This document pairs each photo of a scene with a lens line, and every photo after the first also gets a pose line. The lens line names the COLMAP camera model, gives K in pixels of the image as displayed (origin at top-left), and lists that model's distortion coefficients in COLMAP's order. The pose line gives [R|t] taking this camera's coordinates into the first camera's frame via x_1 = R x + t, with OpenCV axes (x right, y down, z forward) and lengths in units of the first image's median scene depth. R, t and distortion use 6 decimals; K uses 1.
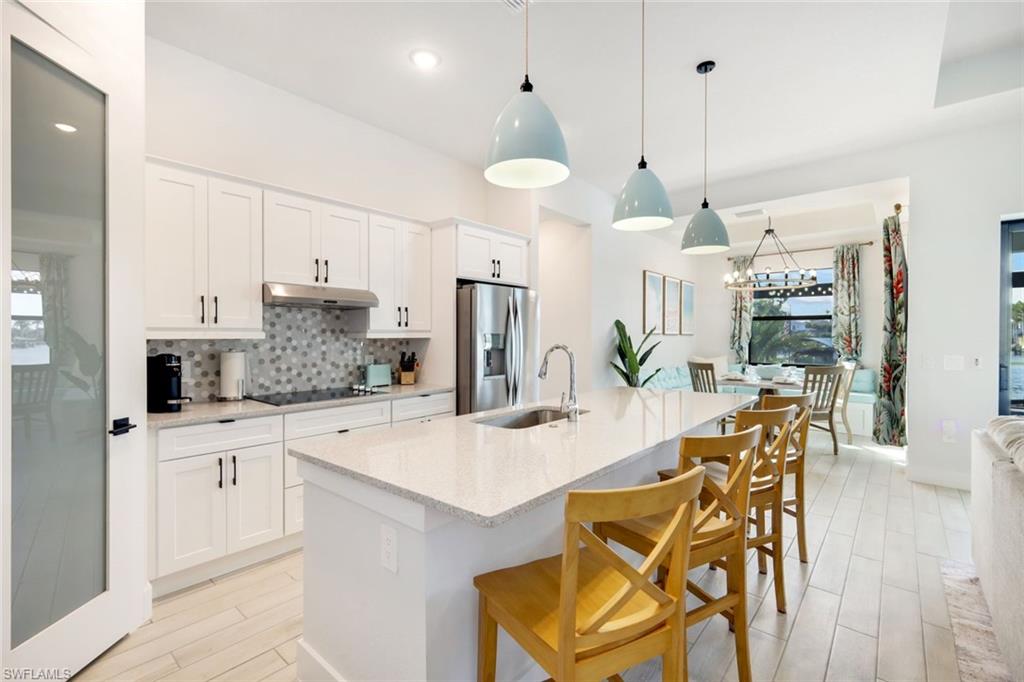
lens RADIAL K [[448.3, 0, 514.6], [0, 448.3, 334.2], [0, 0, 1]] dist [0.002792, 0.000042]
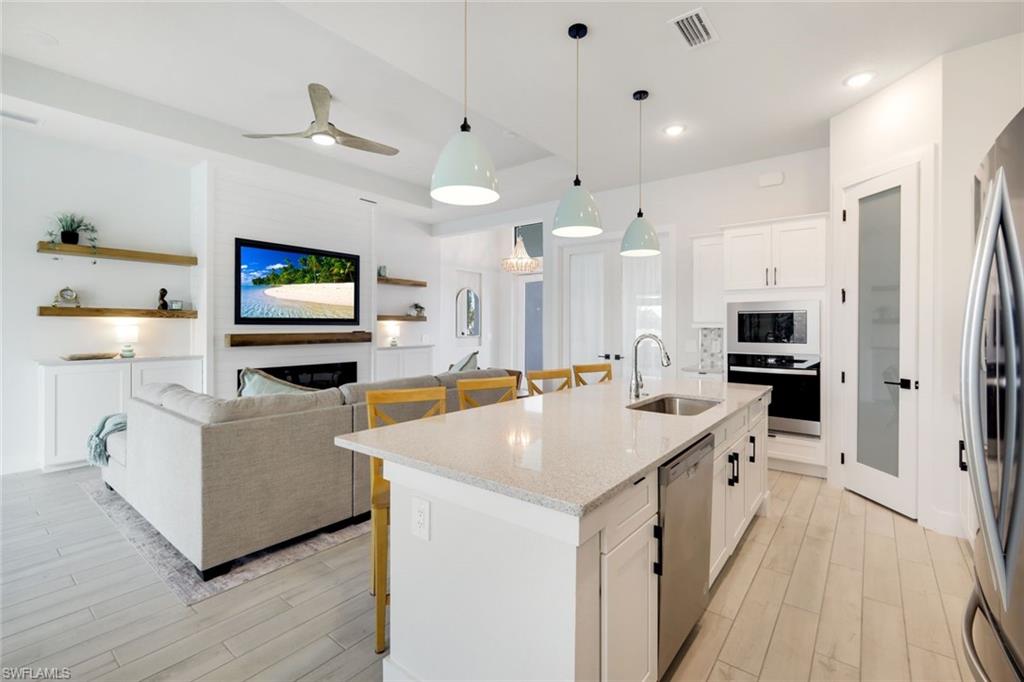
lens RADIAL K [[458.7, 0, 515.2], [0, 458.7, 333.0], [0, 0, 1]] dist [0.001689, 0.000220]
pose [[-0.998756, -0.002614, -0.049801, 0.293845], [-0.003267, 0.999910, 0.013037, 0.001230], [0.049762, 0.013184, -0.998674, 1.222894]]
